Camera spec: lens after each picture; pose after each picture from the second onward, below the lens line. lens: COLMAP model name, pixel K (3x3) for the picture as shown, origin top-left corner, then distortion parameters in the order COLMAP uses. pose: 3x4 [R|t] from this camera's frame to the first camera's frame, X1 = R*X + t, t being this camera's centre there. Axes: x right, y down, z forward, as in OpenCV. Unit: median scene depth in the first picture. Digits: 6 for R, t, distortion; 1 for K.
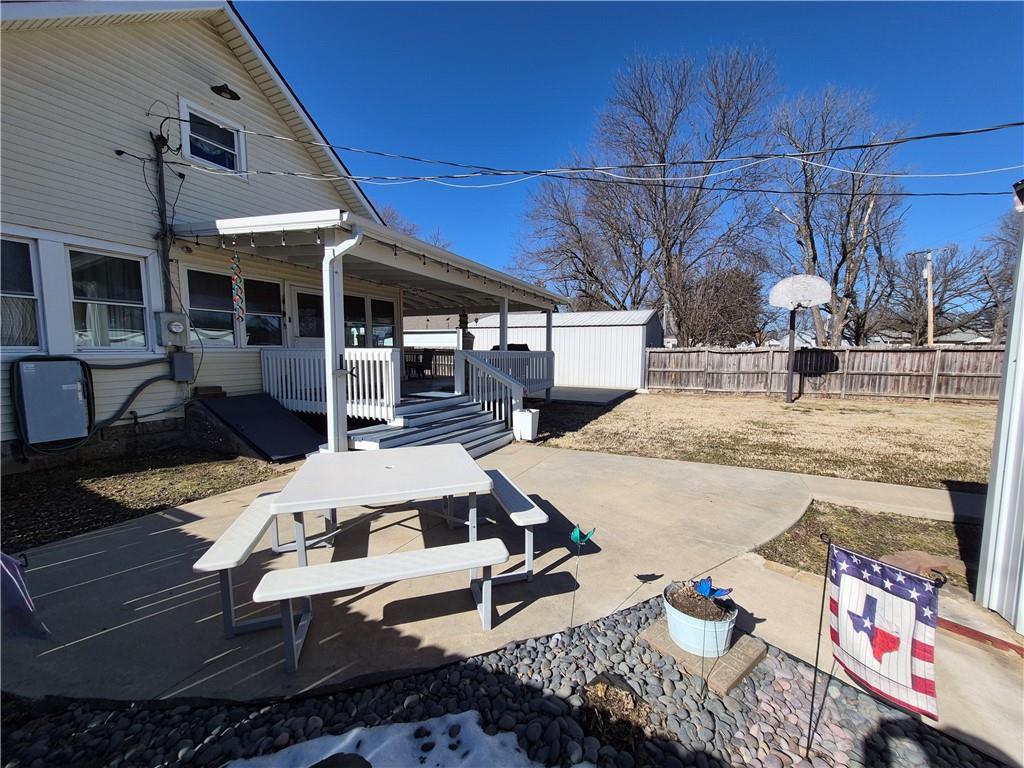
lens RADIAL K [[402.6, 0, 511.5], [0, 402.6, 387.3], [0, 0, 1]] dist [0.002733, -0.000052]
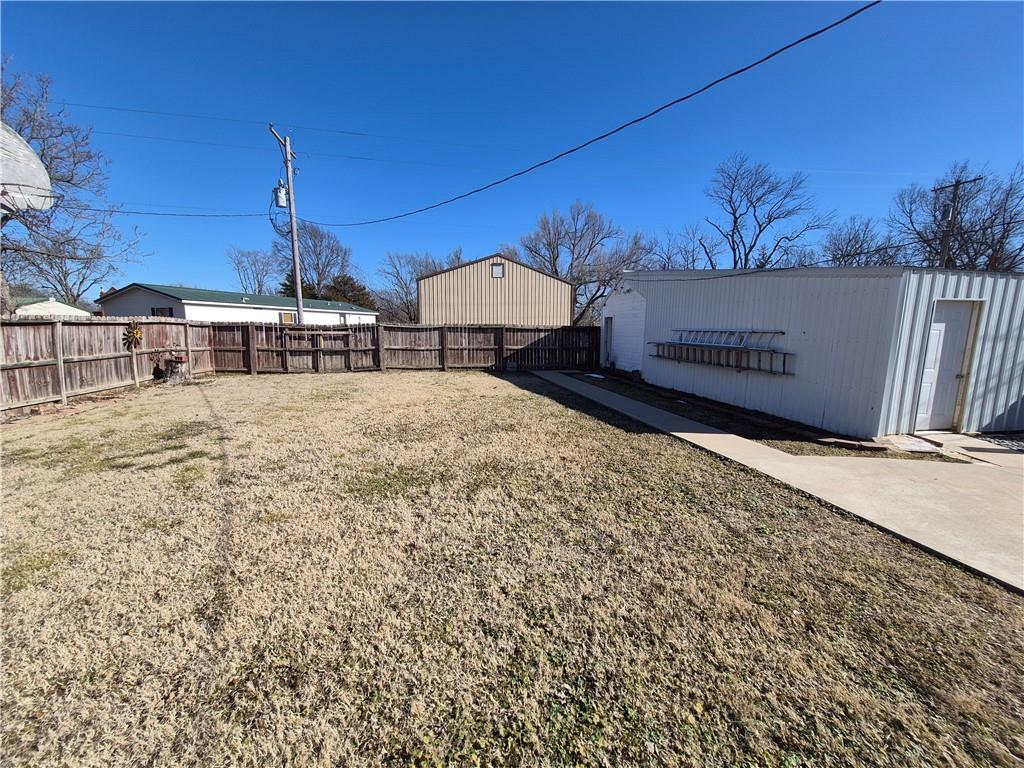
lens RADIAL K [[402.6, 0, 515.7], [0, 402.6, 389.9], [0, 0, 1]] dist [0.002733, -0.000052]
pose [[-0.603227, -0.128179, 0.787202, 0.259088], [0.060519, 0.976800, 0.205427, -0.161849], [-0.795270, 0.171560, -0.581475, 1.745073]]
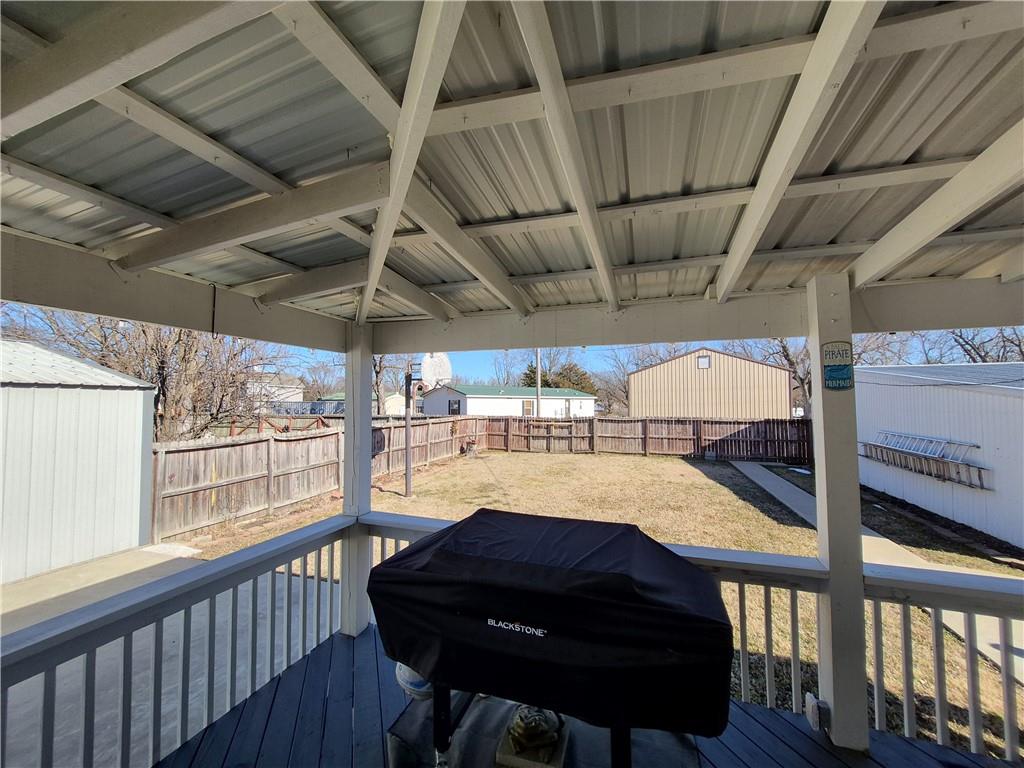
lens RADIAL K [[402.6, 0, 514.1], [0, 402.6, 389.9], [0, 0, 1]] dist [0.002733, -0.000052]
pose [[-0.116474, 0.028342, 0.992789, -0.346860], [0.089295, 0.995843, -0.017953, -0.315284], [-0.989171, 0.086560, -0.118521, 1.895238]]
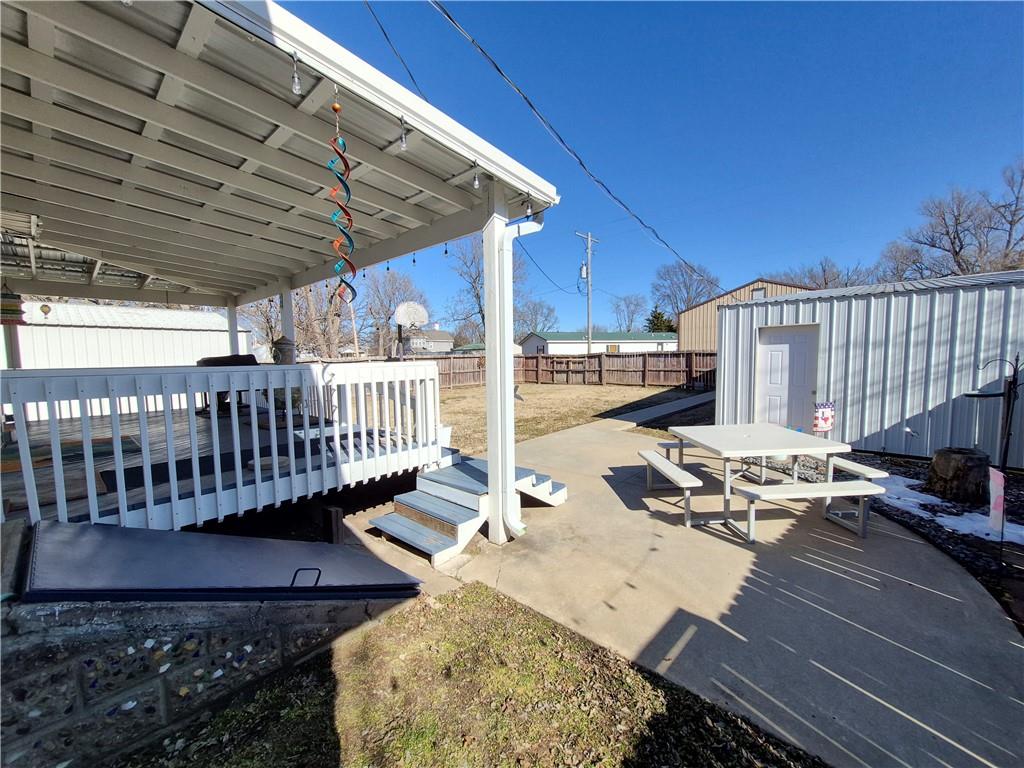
lens RADIAL K [[402.6, 0, 513.7], [0, 402.6, 386.9], [0, 0, 1]] dist [0.002733, -0.000052]
pose [[0.273543, -0.081174, 0.958428, -0.947664], [0.105698, 0.992935, 0.053929, -0.075749], [-0.956035, 0.086552, 0.280190, 0.674706]]
